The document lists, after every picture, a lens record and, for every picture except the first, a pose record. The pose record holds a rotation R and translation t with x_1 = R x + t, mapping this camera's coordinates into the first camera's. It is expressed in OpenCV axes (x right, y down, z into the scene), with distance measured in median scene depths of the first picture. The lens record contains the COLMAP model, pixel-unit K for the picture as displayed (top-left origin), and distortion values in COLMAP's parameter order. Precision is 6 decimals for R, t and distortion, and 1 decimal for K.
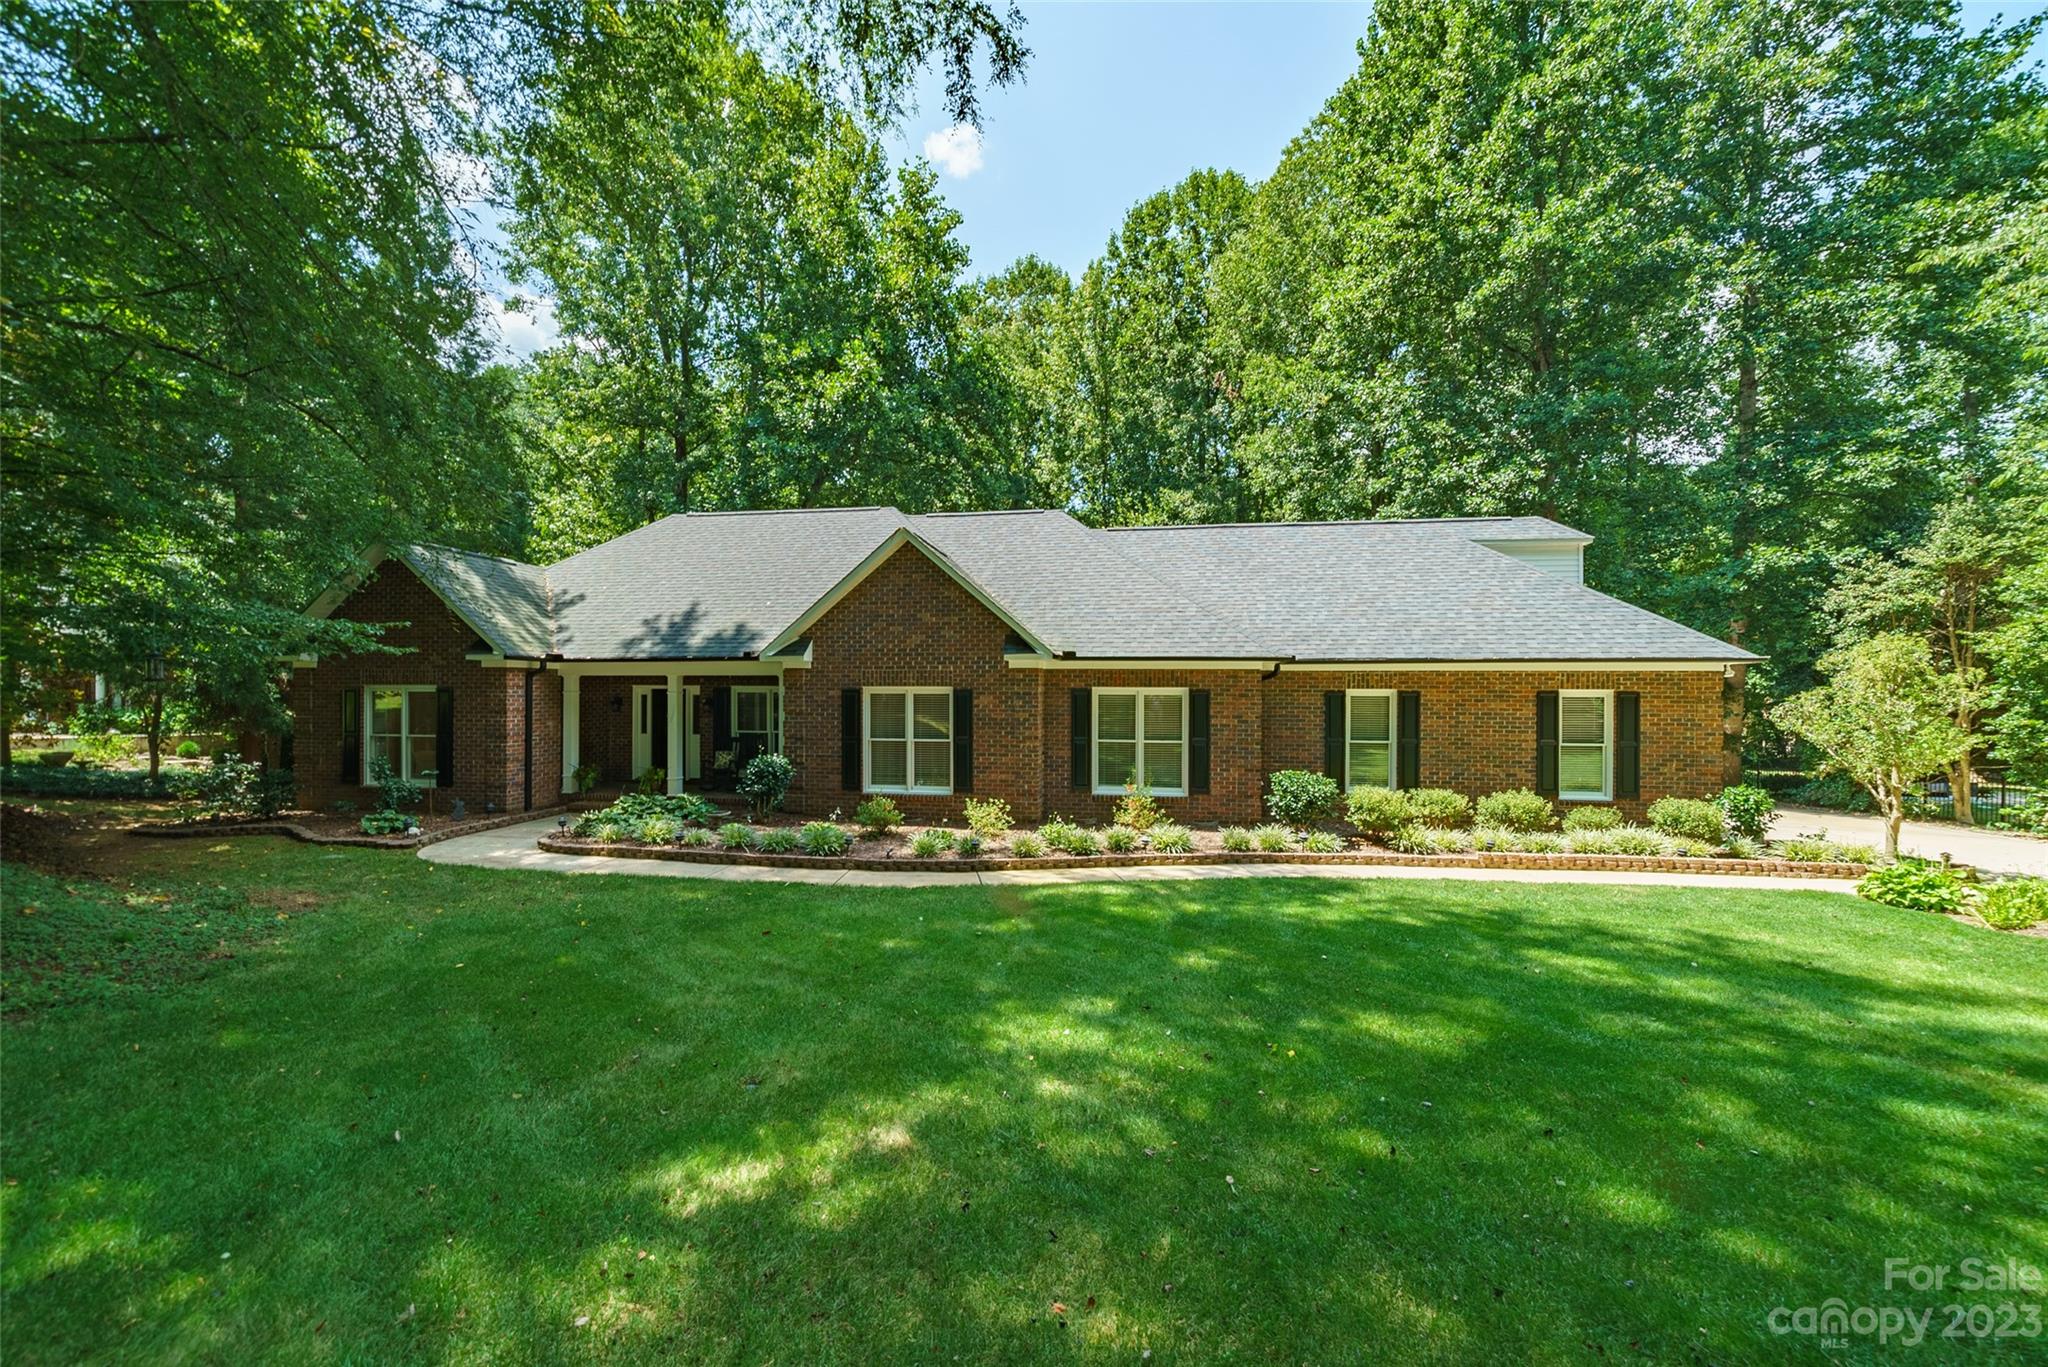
lens RADIAL K [[758.8, 0, 1040.4], [0, 758.8, 676.9], [0, 0, 1]] dist [-0.000837, -0.000096]
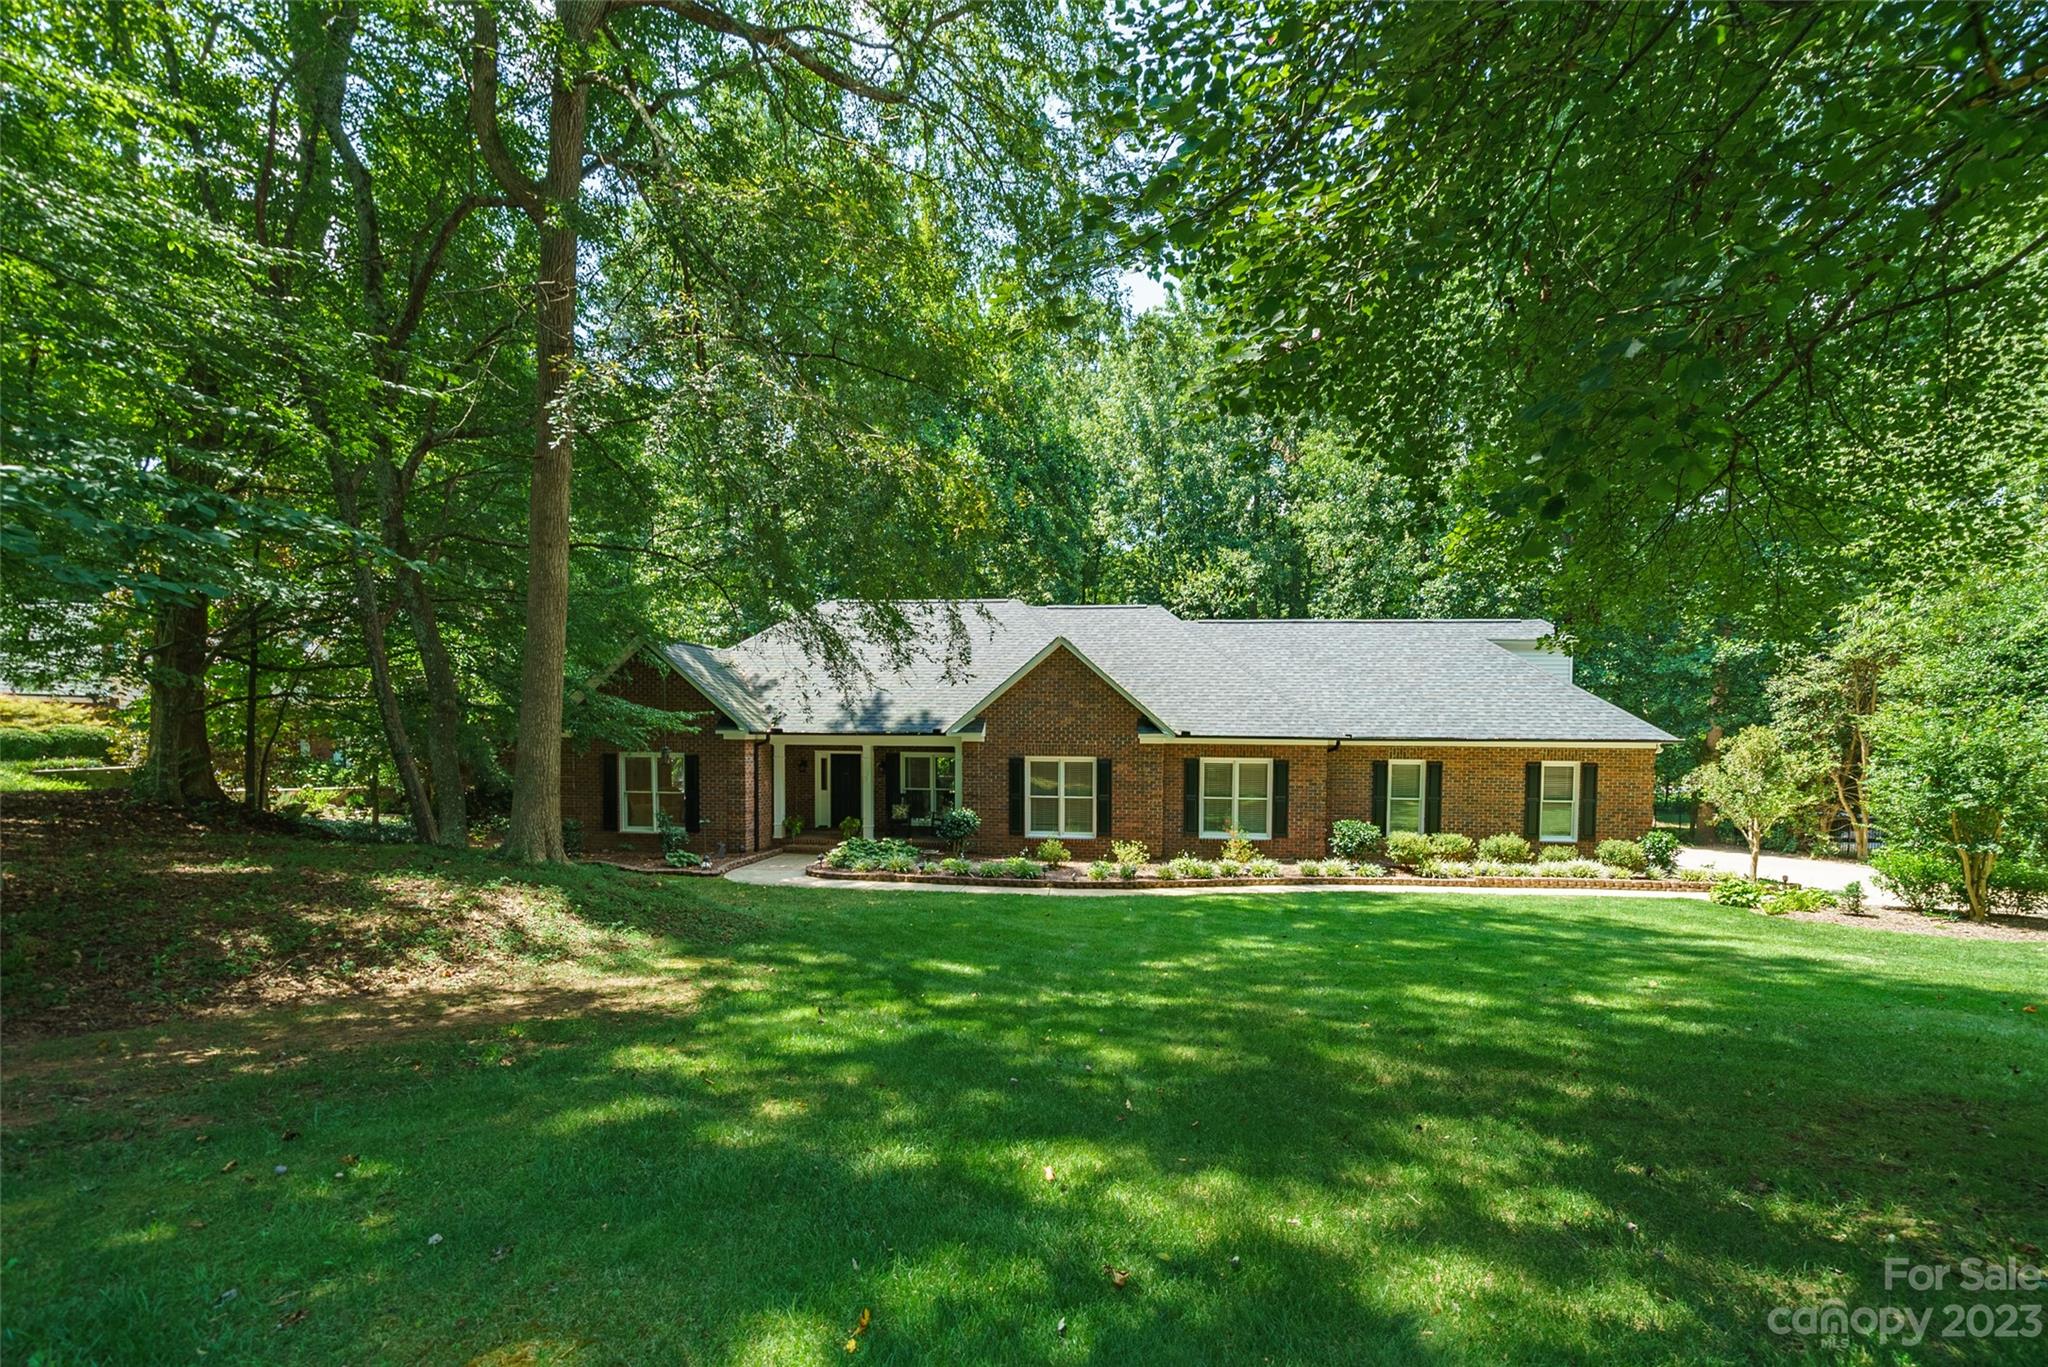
lens RADIAL K [[891.9, 0, 1082.0], [0, 891.9, 748.0], [0, 0, 1]] dist [-0.001885, 0.000147]
pose [[0.998873, 0.004004, 0.047302, -0.220341], [-0.006014, 0.999082, 0.042413, -0.070555], [-0.047089, -0.042649, 0.997980, -0.565224]]
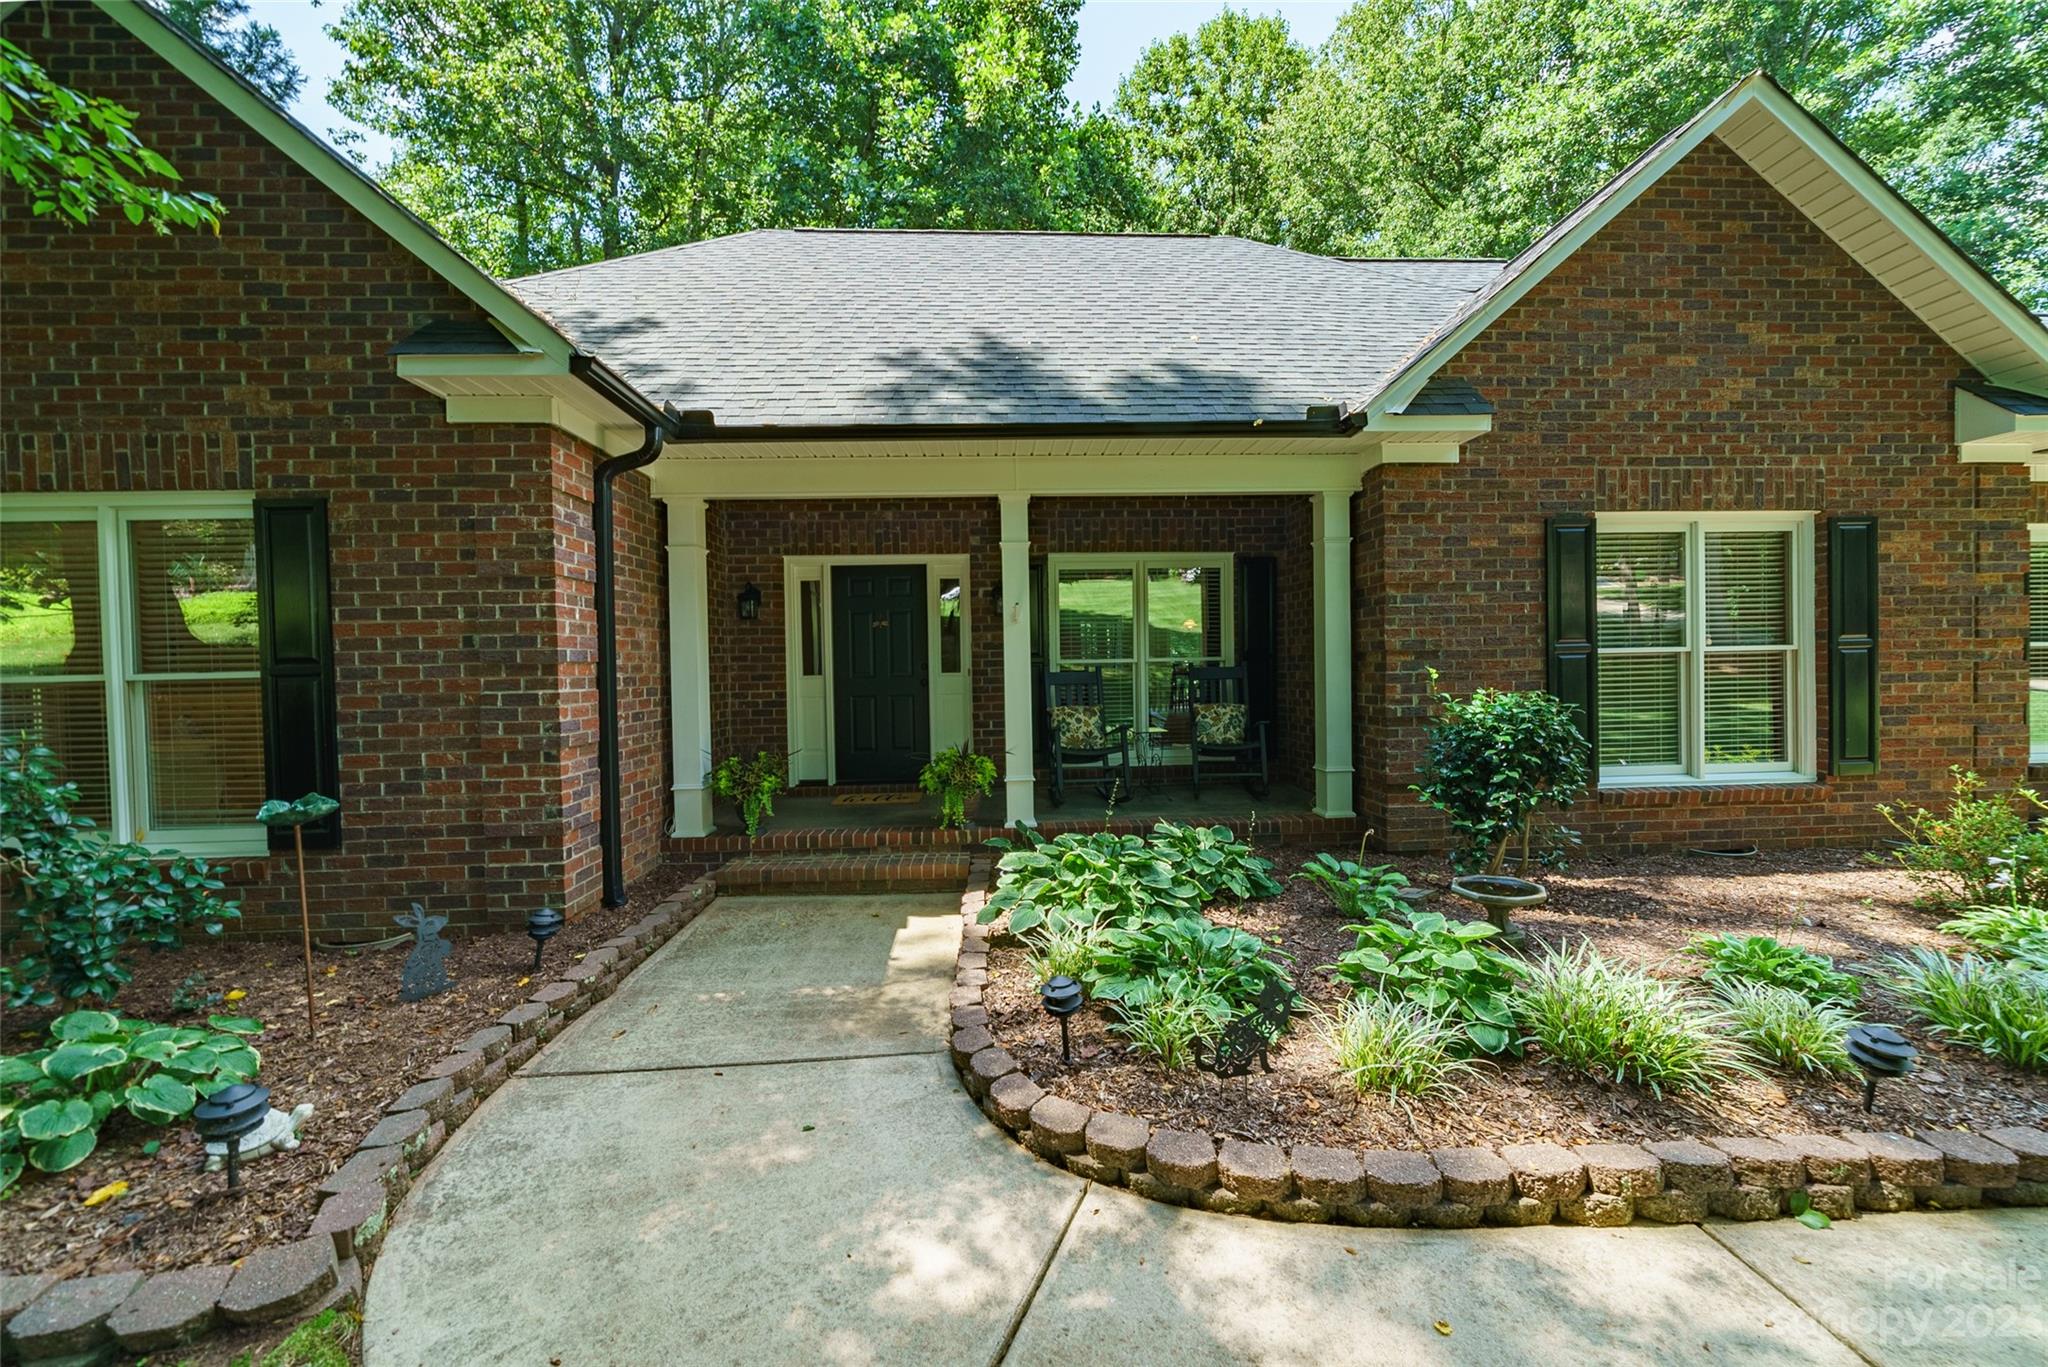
lens RADIAL K [[735.0, 0, 994.4], [0, 735.0, 679.7], [0, 0, 1]] dist [-0.002148, -0.000128]
pose [[0.977280, -0.024431, 0.210541, -0.640206], [0.018172, 0.999335, 0.031613, 0.083481], [-0.211173, -0.027068, 0.977074, 0.737341]]
